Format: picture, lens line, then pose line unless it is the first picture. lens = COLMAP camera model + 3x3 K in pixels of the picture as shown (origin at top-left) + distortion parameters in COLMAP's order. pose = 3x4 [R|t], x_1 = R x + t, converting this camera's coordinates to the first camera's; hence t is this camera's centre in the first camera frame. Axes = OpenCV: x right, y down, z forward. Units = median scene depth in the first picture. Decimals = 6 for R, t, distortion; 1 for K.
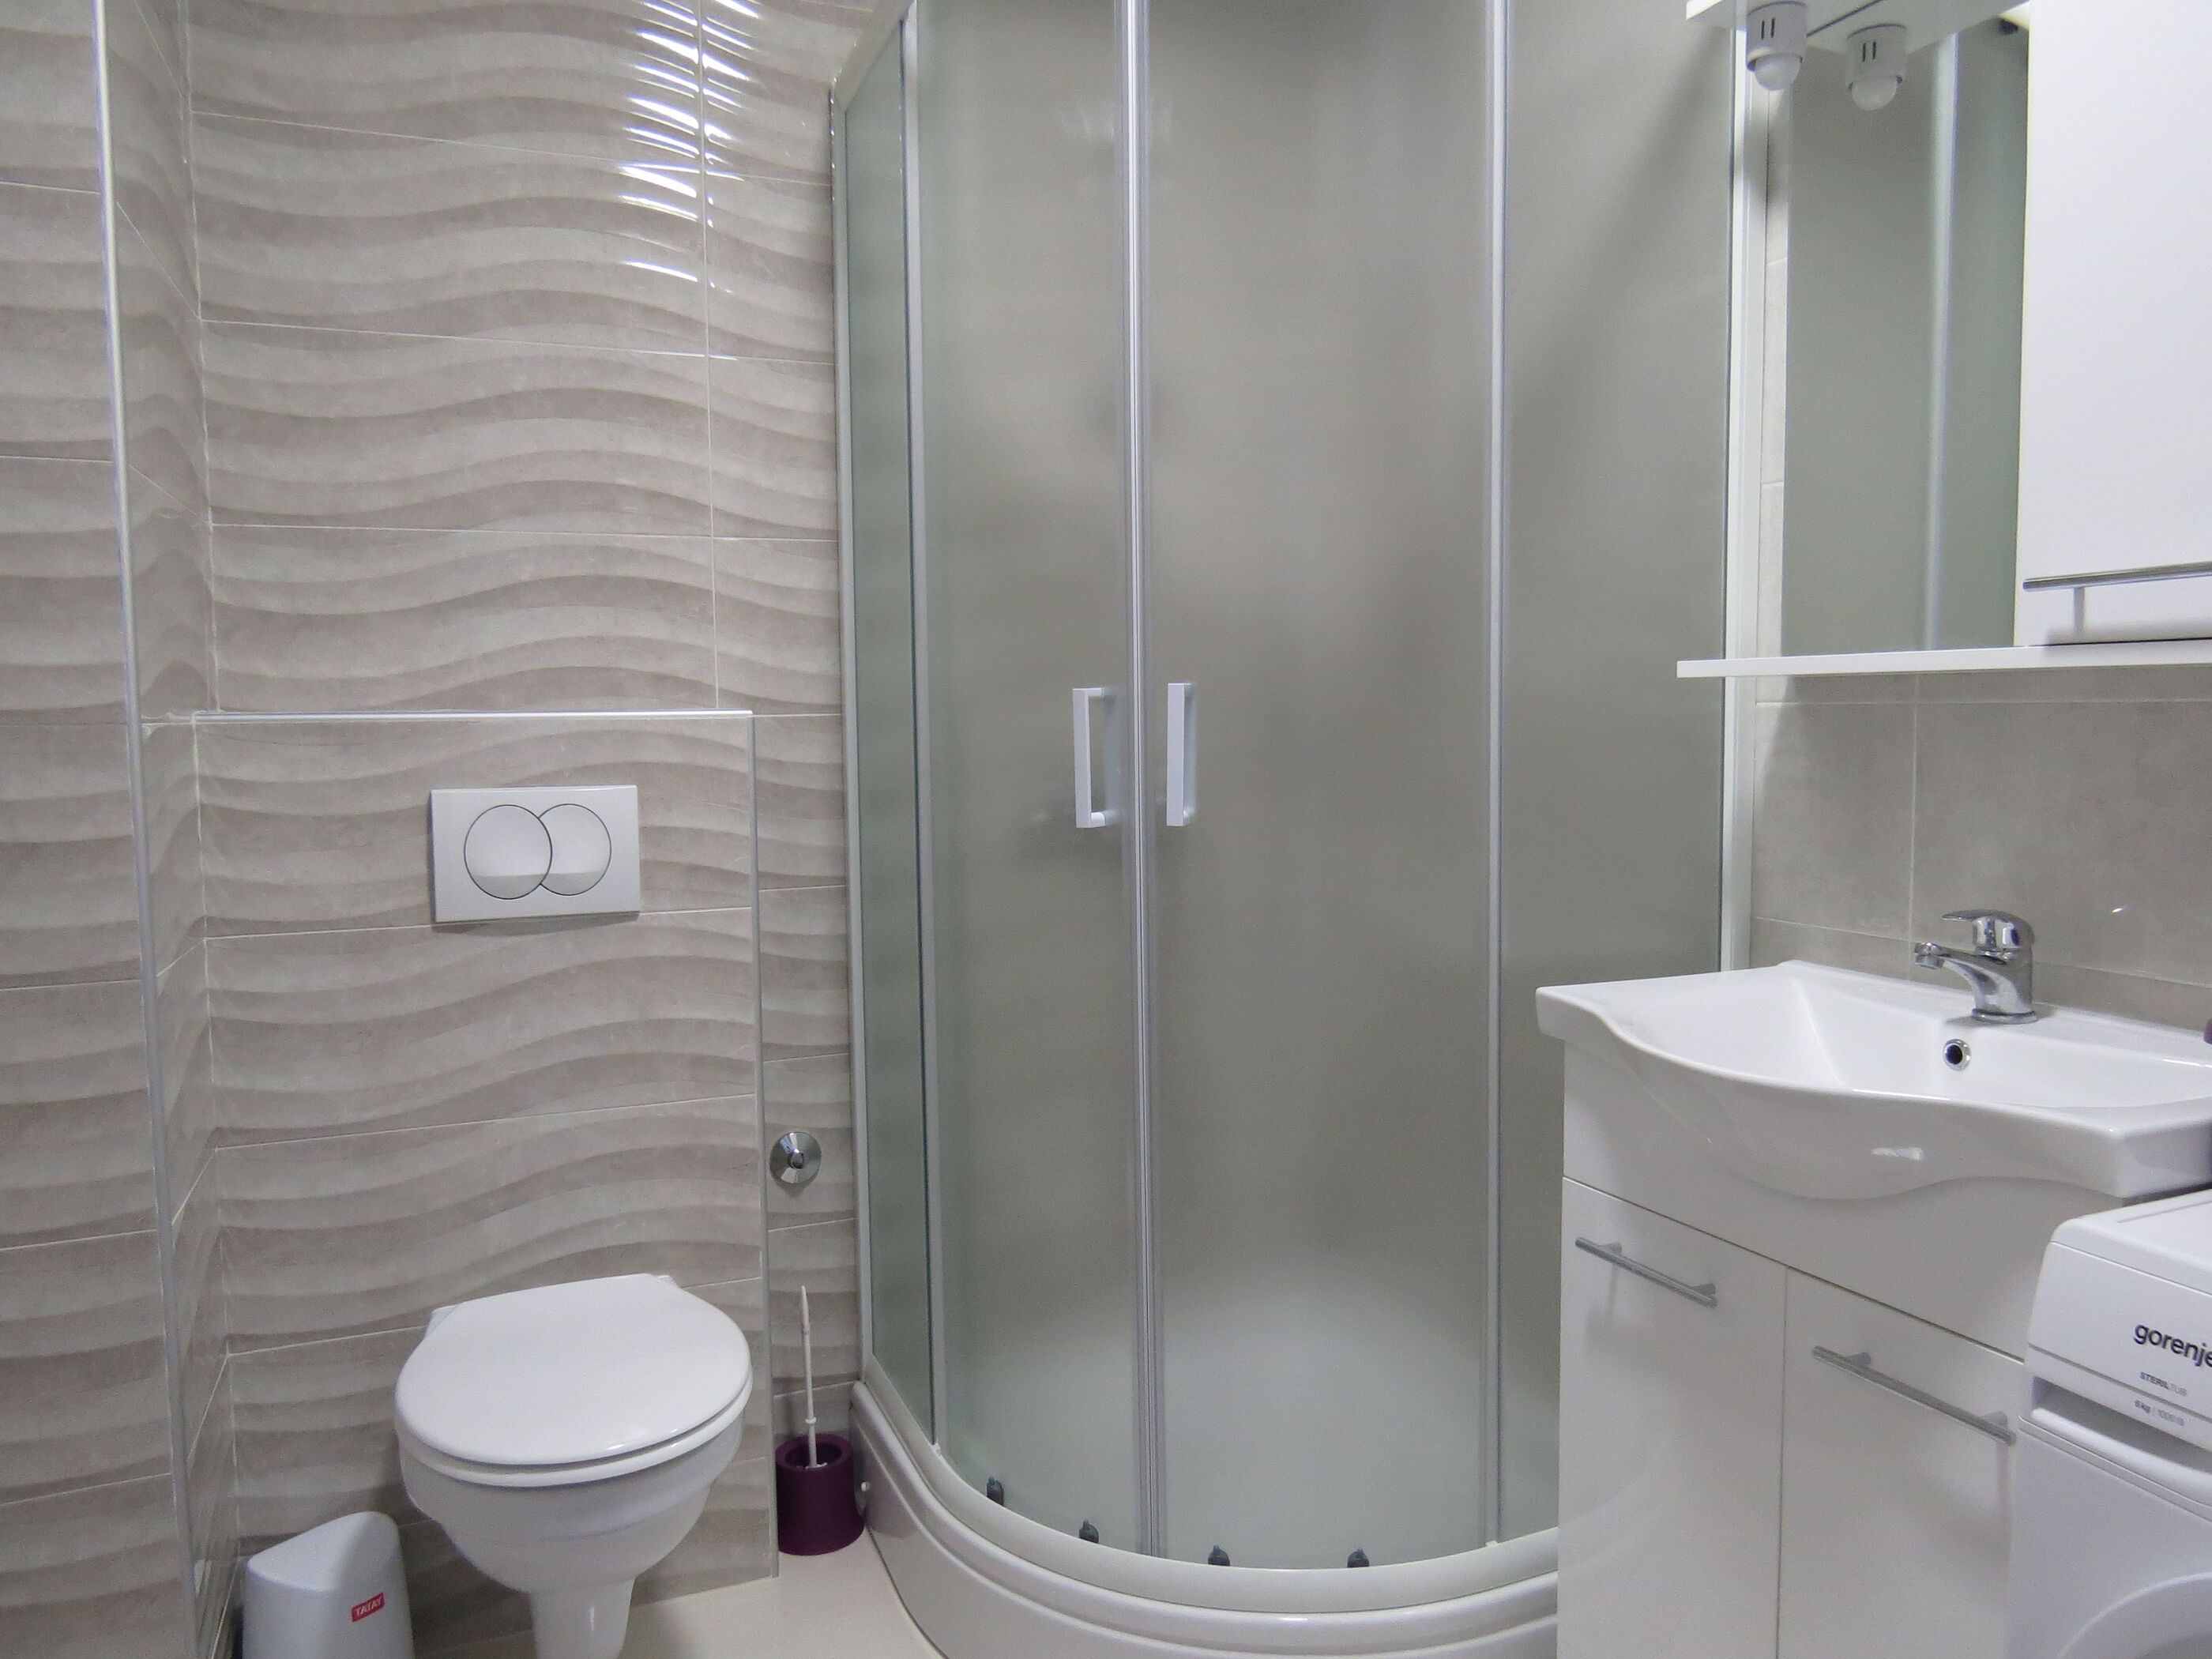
lens RADIAL K [[1590.5, 0, 1112.8], [0, 1590.5, 826.0], [0, 0, 1]] dist [-0.037715, 0.028389]
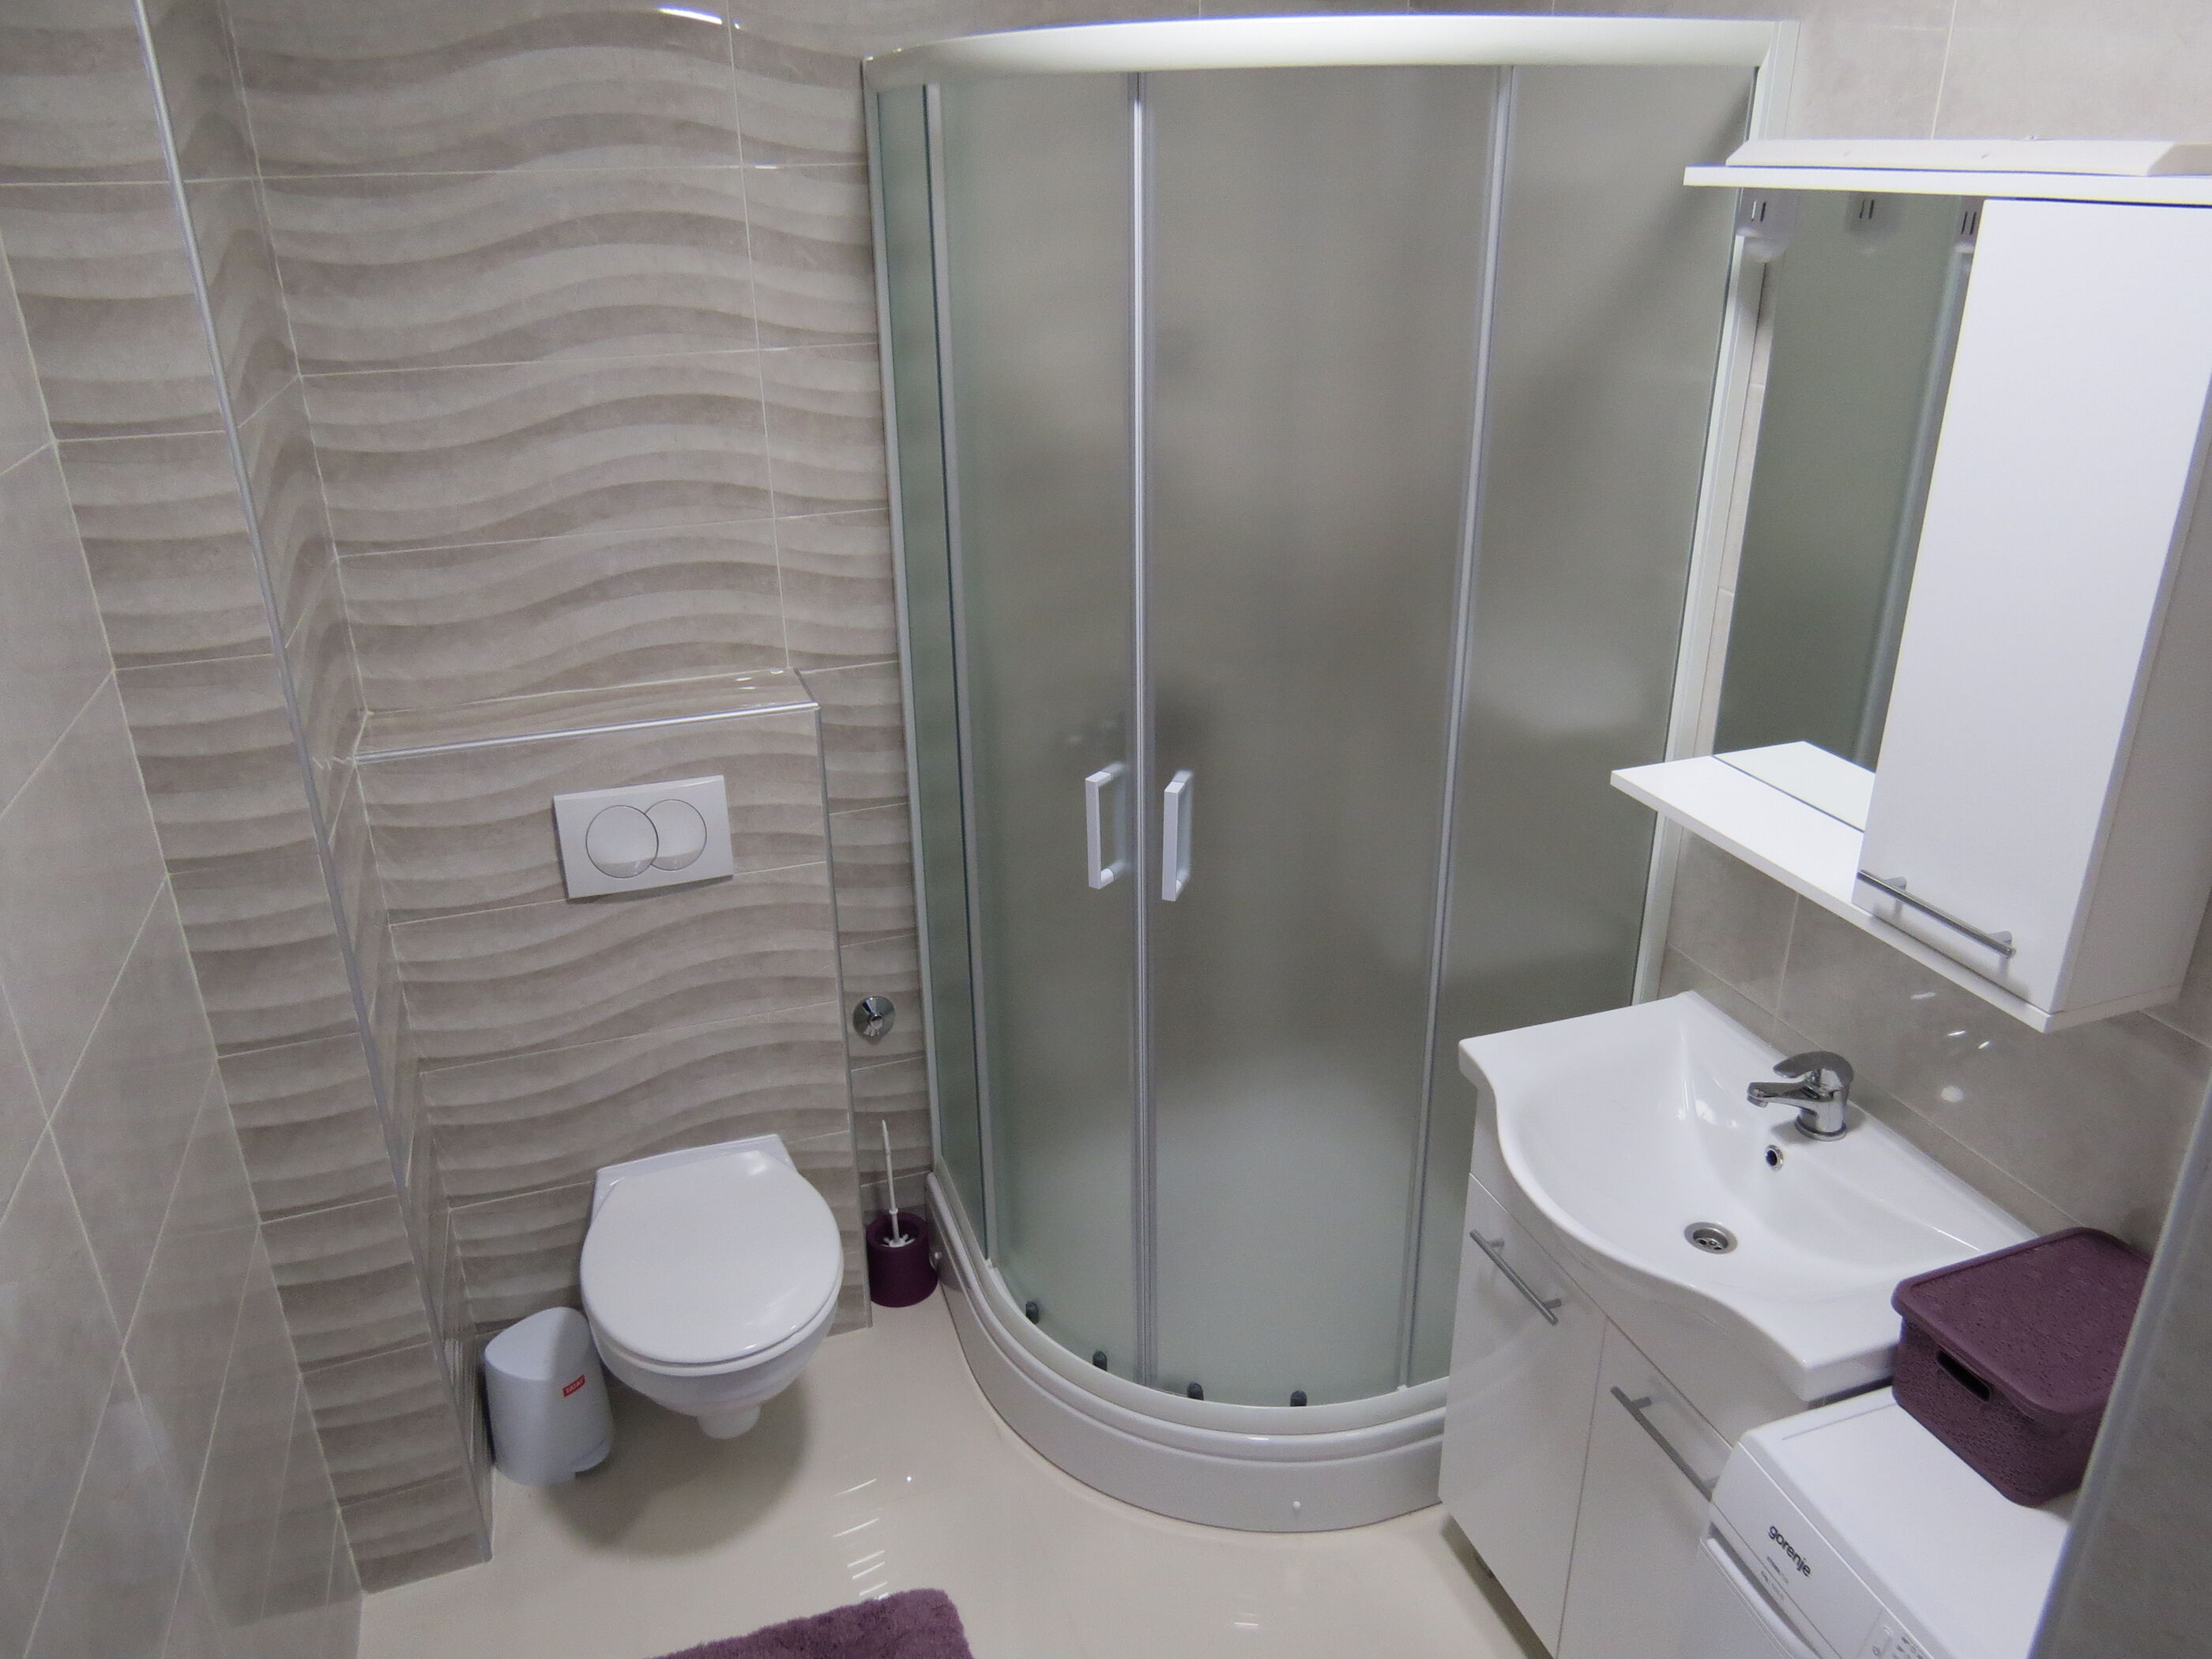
lens RADIAL K [[1581.9, 0, 1106.0], [0, 1581.9, 829.5], [0, 0, 1]] dist [-0.018954, -0.002572]
pose [[0.998079, 0.025775, -0.056342, 0.048186], [-0.005886, 0.944695, 0.327898, -0.369002], [0.061678, -0.326936, 0.943032, -0.096628]]
